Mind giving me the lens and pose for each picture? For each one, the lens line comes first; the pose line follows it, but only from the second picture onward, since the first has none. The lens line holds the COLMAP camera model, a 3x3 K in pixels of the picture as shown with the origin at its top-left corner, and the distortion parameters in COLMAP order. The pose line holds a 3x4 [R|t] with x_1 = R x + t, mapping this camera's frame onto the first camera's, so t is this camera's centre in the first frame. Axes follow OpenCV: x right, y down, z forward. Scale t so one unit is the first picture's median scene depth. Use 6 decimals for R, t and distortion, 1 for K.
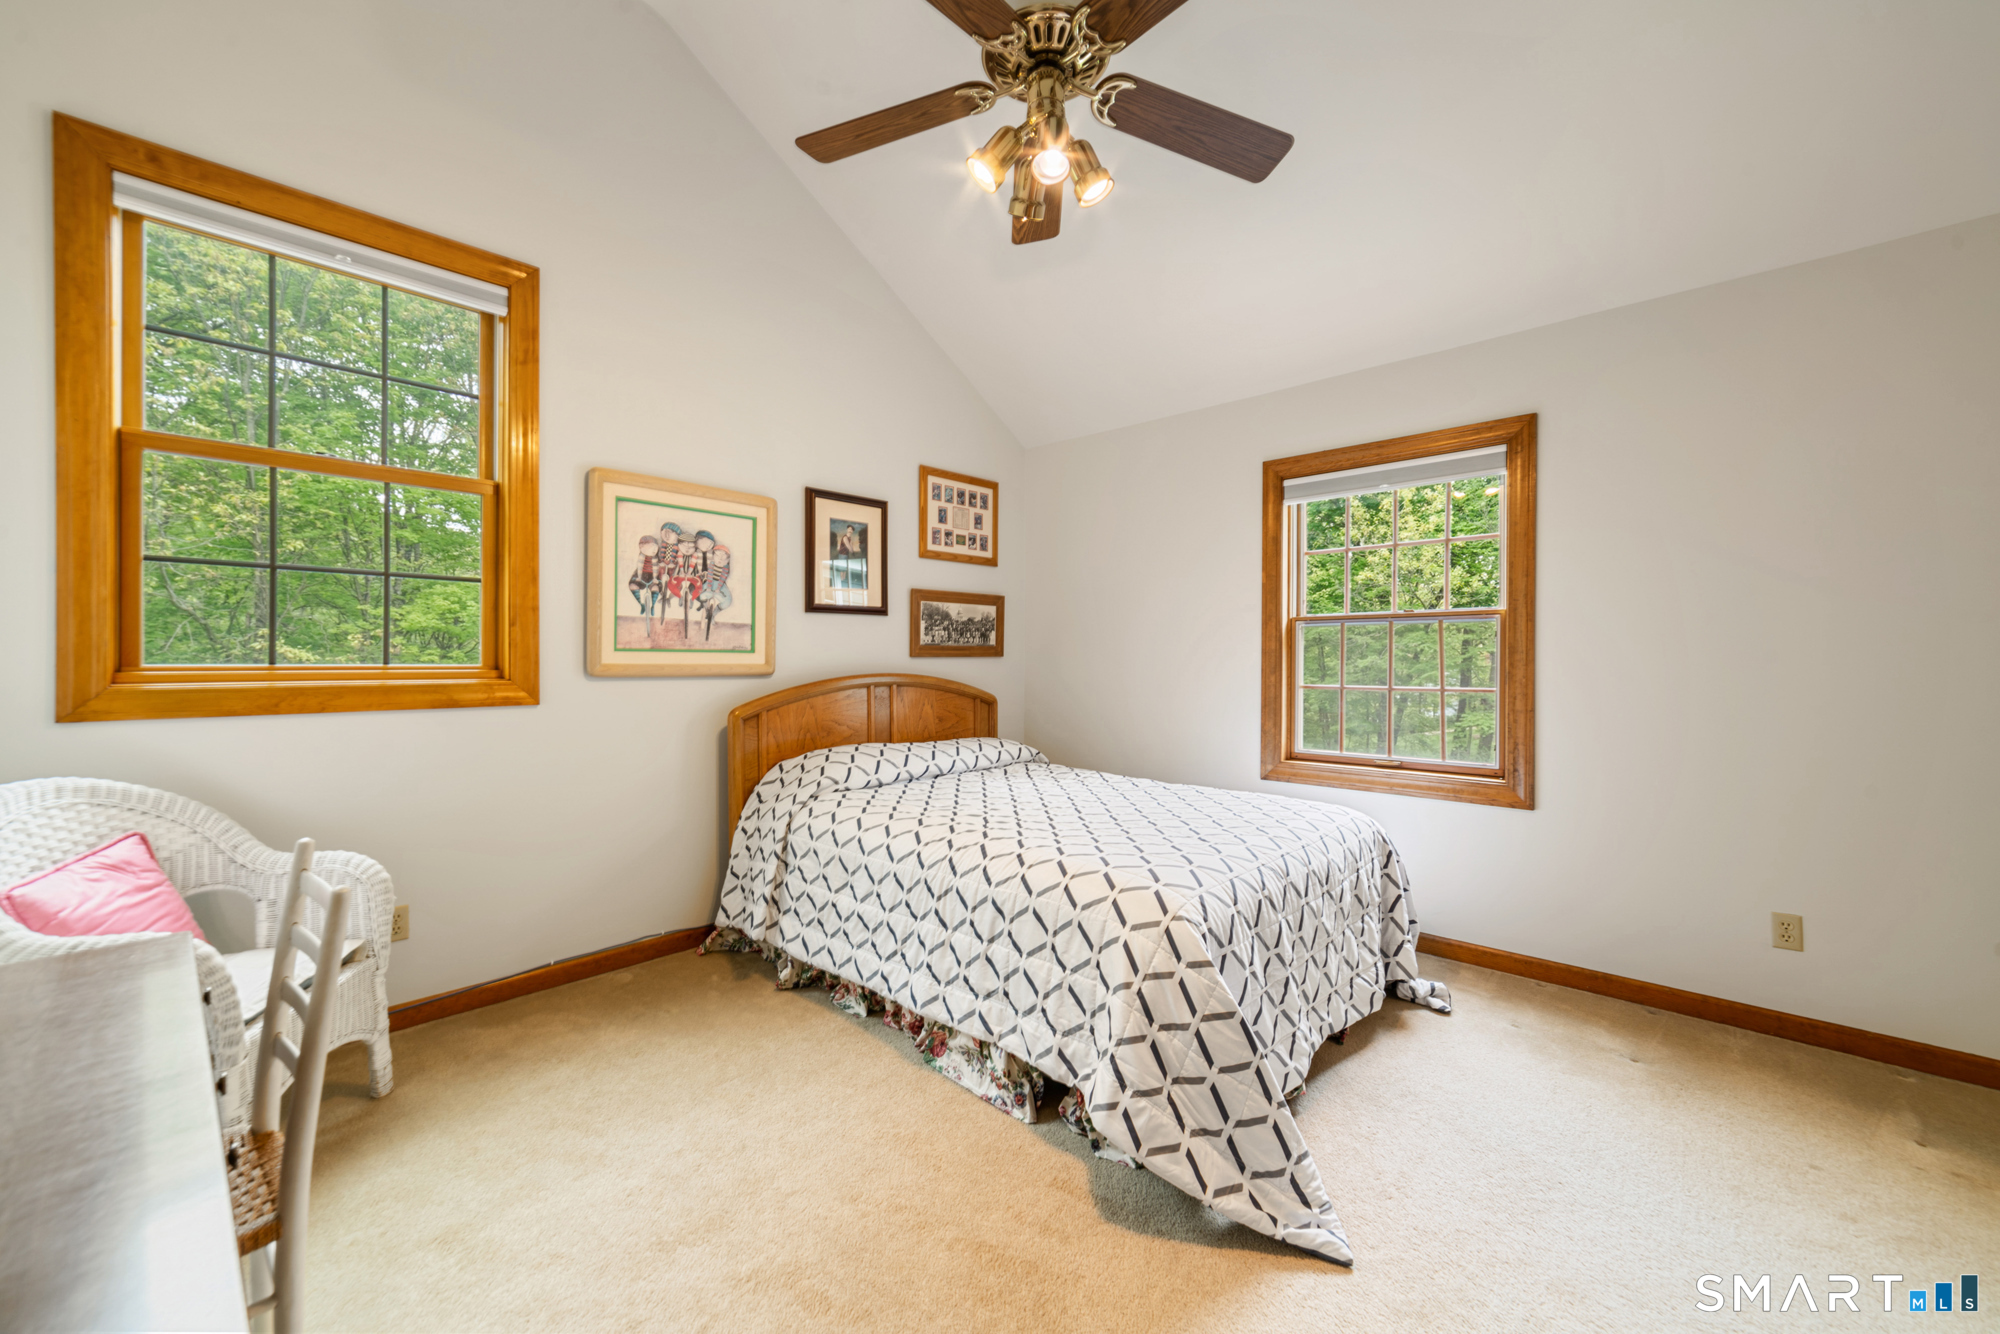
lens RADIAL K [[775.6, 0, 1012.7], [0, 775.6, 661.8], [0, 0, 1]] dist [-0.018065, 0.005705]
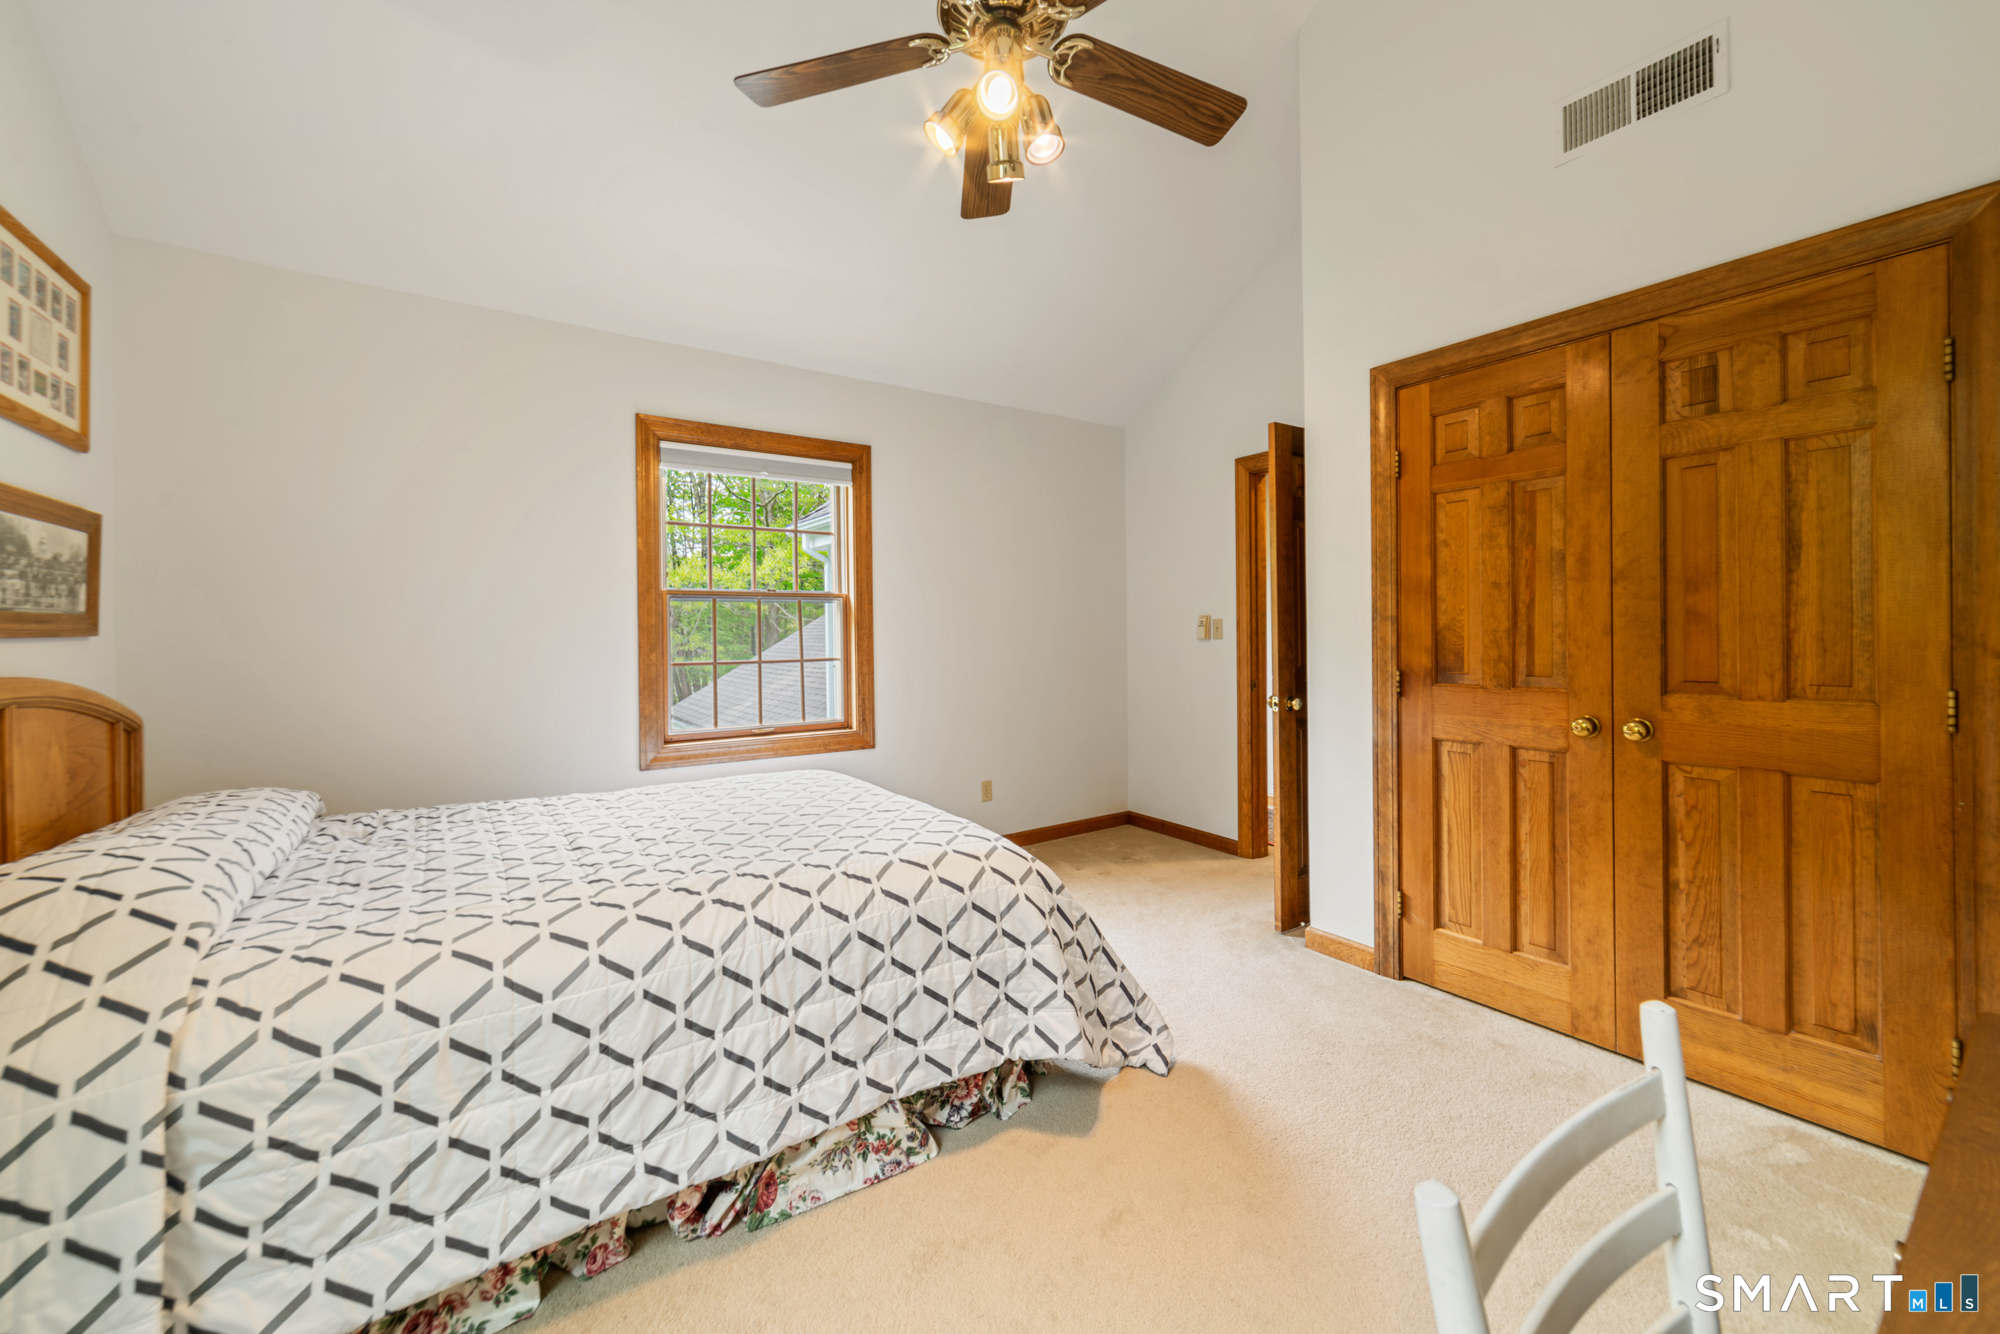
lens RADIAL K [[783.7, 0, 1001.2], [0, 783.7, 632.1], [0, 0, 1]] dist [0.000648, 0.000011]
pose [[0.212263, -0.005001, 0.977200, -0.566532], [0.012878, 0.999914, 0.002320, -0.004927], [-0.977128, 0.012092, 0.212309, 0.487486]]
